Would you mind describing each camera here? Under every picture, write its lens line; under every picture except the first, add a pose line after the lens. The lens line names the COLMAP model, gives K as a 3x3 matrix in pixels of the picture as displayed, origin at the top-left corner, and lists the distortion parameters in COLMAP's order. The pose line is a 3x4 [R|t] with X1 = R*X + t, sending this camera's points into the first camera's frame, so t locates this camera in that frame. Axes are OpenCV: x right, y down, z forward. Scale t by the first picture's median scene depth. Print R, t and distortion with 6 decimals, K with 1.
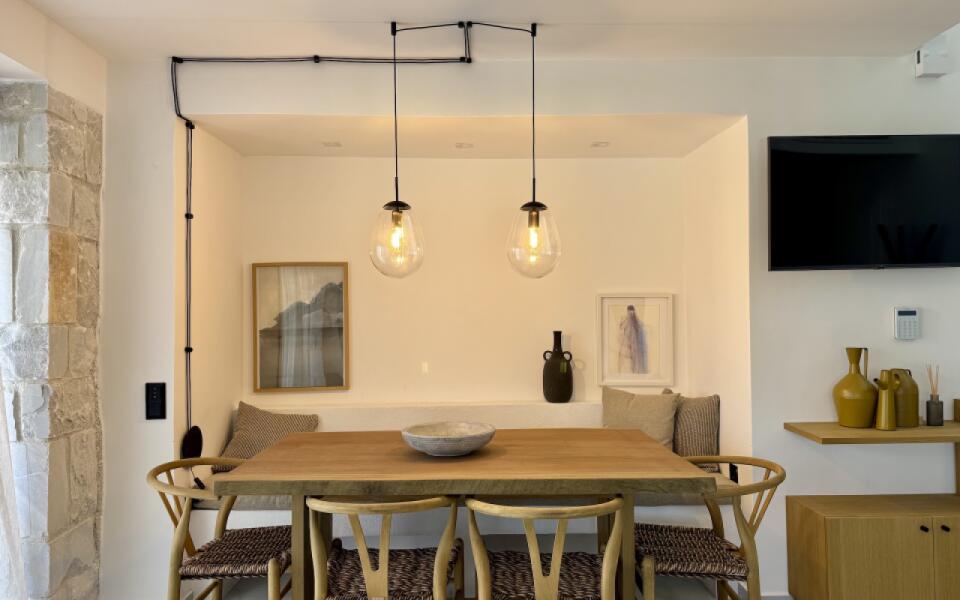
lens RADIAL K [[676.7, 0, 477.9], [0, 676.7, 304.1], [0, 0, 1]] dist [0.052337, -0.061742]
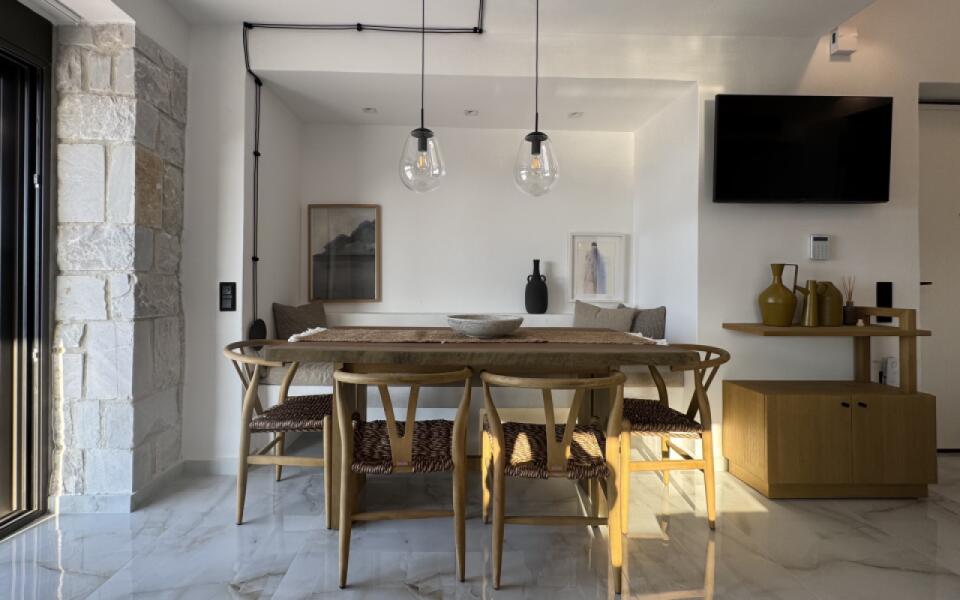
lens RADIAL K [[431.7, 0, 462.7], [0, 431.7, 285.9], [0, 0, 1]] dist [-0.001083, -0.000046]
pose [[0.999860, 0.015776, 0.005585, -0.046552], [-0.015867, 0.999734, 0.016762, 0.105172], [-0.005319, -0.016849, 0.999844, 0.213342]]
